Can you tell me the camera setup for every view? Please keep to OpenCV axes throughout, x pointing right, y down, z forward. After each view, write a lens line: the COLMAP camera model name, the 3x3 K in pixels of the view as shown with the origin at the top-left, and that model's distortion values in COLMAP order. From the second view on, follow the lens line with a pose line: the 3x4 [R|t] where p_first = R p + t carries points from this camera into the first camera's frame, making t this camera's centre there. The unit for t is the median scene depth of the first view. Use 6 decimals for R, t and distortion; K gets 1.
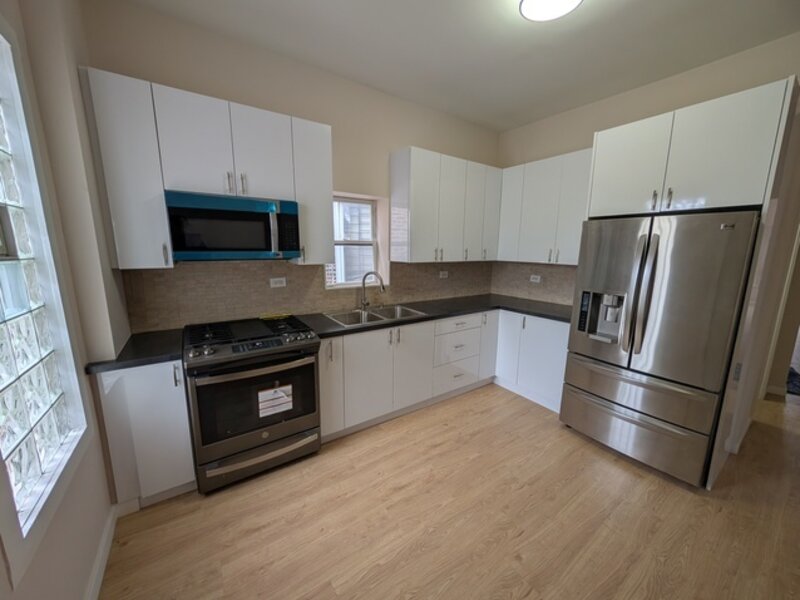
lens RADIAL K [[303.2, 0, 398.1], [0, 303.2, 301.8], [0, 0, 1]] dist [0.002385, 0.000069]
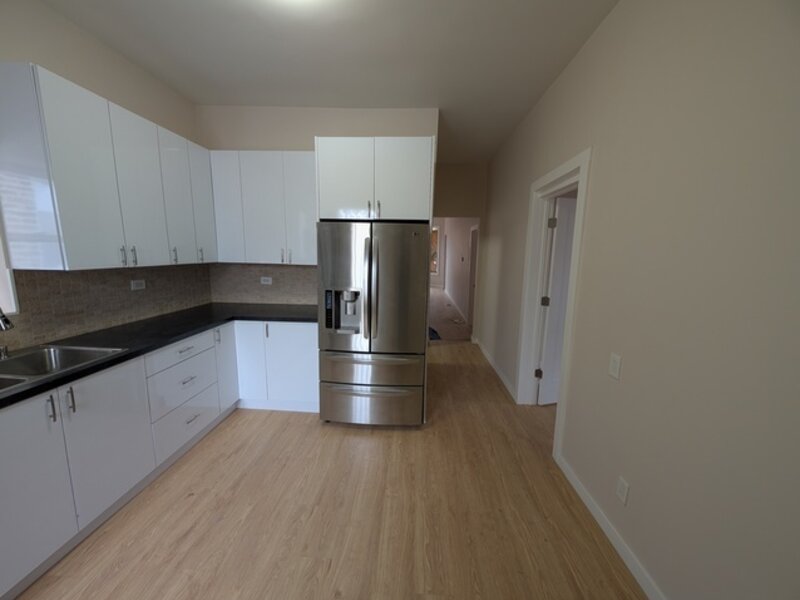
lens RADIAL K [[303.2, 0, 397.9], [0, 303.2, 300.3], [0, 0, 1]] dist [0.002385, 0.000069]
pose [[0.599966, -0.125438, 0.790130, -0.057834], [0.127332, 0.990014, 0.060484, -0.028269], [-0.789827, 0.064320, 0.609947, 0.157249]]
